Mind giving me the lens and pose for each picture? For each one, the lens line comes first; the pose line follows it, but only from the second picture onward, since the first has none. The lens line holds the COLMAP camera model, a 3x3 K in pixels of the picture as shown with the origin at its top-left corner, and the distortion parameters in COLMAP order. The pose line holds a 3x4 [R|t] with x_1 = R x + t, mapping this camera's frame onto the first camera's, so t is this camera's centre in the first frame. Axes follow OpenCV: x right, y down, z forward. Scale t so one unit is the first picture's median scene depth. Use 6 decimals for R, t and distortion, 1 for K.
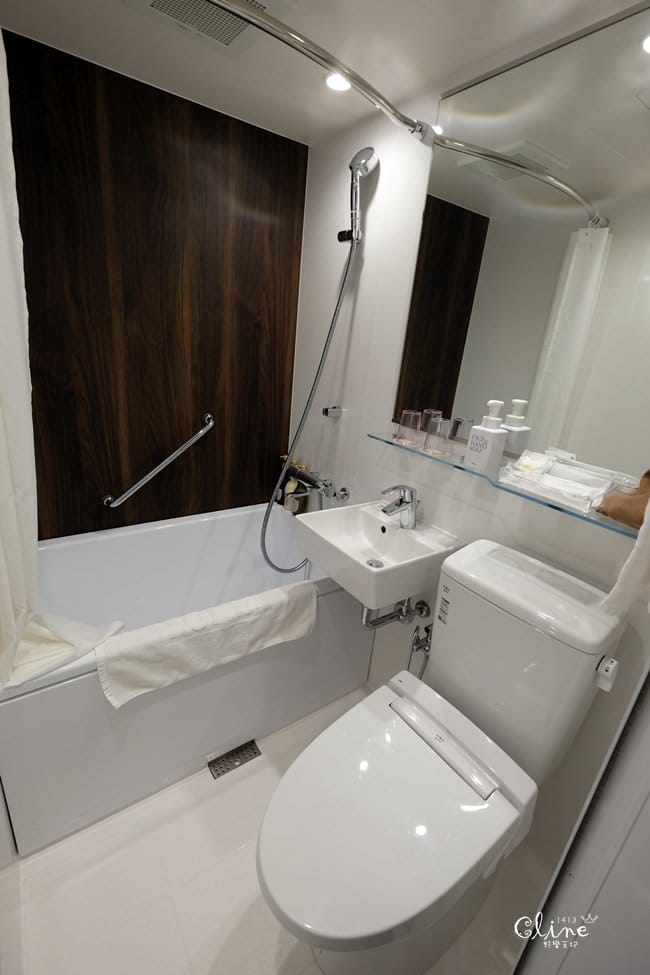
lens RADIAL K [[425.4, 0, 318.9], [0, 425.4, 487.2], [0, 0, 1]] dist [-0.006076, 0.000530]
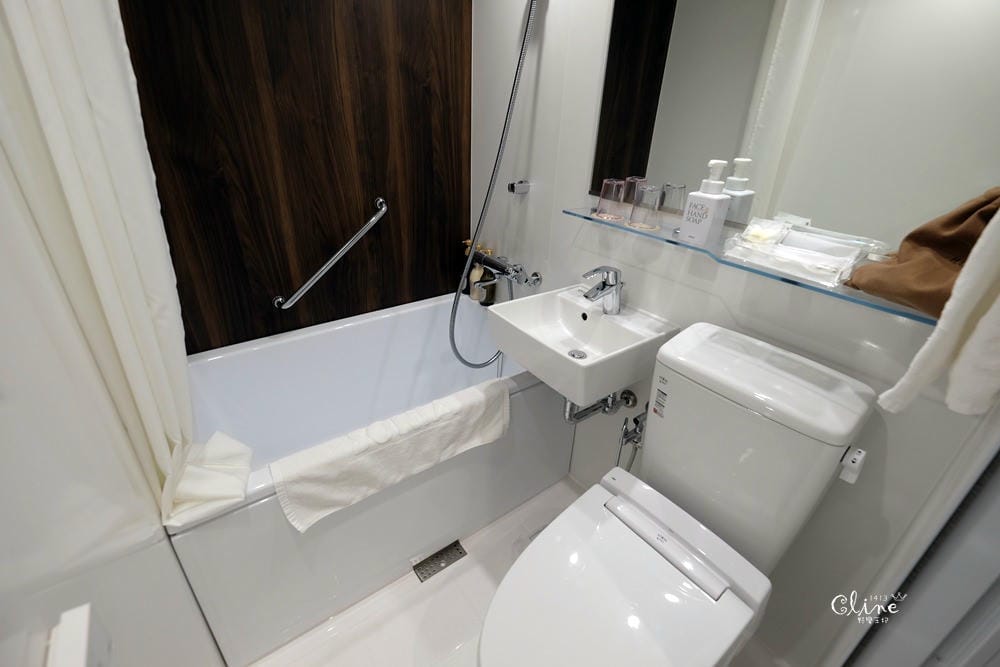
lens RADIAL K [[436.3, 0, 498.9], [0, 436.3, 326.1], [0, 0, 1]] dist [-0.006076, 0.000530]
pose [[0.998372, -0.056973, -0.002583, -0.030286], [0.056860, 0.990833, 0.122543, -0.004879], [-0.004422, -0.122490, 0.992460, 0.075515]]
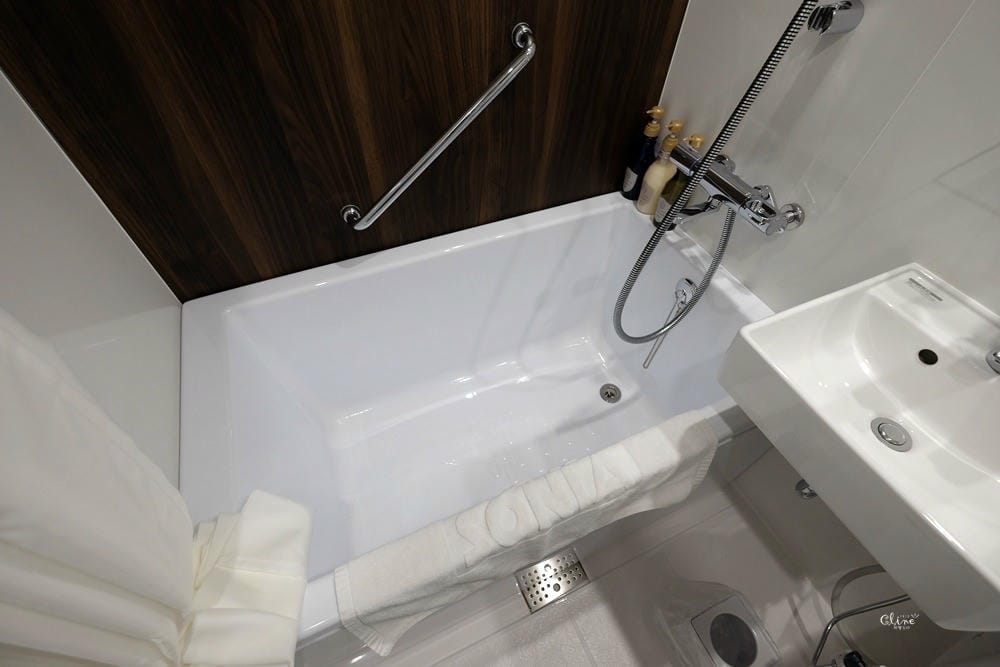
lens RADIAL K [[436.3, 0, 498.9], [0, 436.3, 326.1], [0, 0, 1]] dist [-0.006076, 0.000530]
pose [[0.979681, 0.105004, -0.170879, -0.215339], [-0.007862, 0.871450, 0.490422, -0.148529], [0.200409, -0.479114, 0.854568, 0.547448]]
